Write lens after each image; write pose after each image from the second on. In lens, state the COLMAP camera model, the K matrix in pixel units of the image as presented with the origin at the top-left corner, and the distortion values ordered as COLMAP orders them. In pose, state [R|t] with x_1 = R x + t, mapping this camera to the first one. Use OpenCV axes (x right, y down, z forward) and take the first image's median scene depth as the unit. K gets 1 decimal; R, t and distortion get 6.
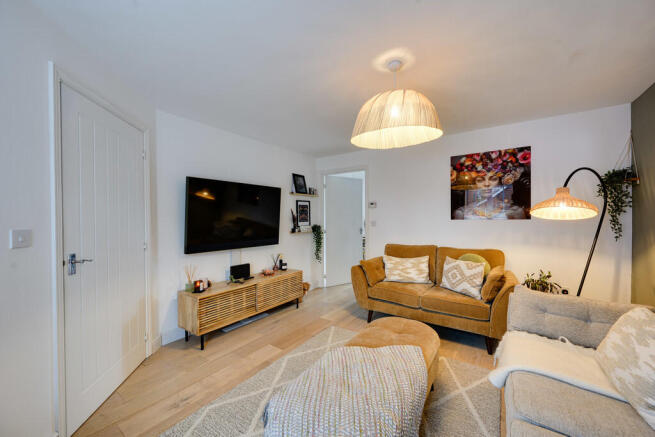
lens RADIAL K [[255.5, 0, 328.2], [0, 255.5, 220.4], [0, 0, 1]] dist [-0.002752, 0.001404]
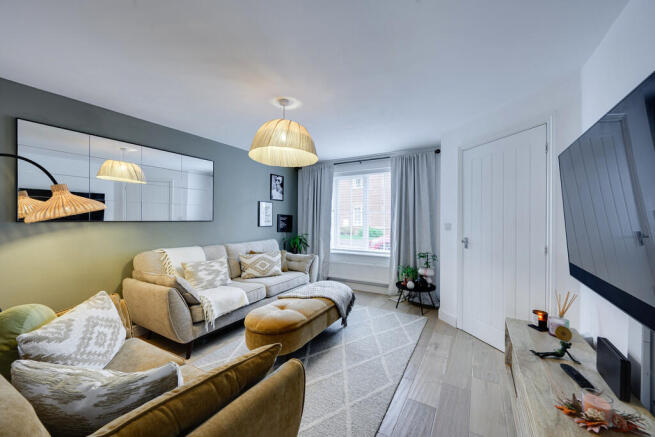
lens RADIAL K [[255.5, 0, 327.7], [0, 255.5, 218.7], [0, 0, 1]] dist [-0.002752, 0.001404]
pose [[-0.997372, 0.004166, -0.072324, 0.143614], [0.003889, 0.999985, 0.003965, -0.019344], [0.072340, 0.003673, -0.997373, 2.441254]]
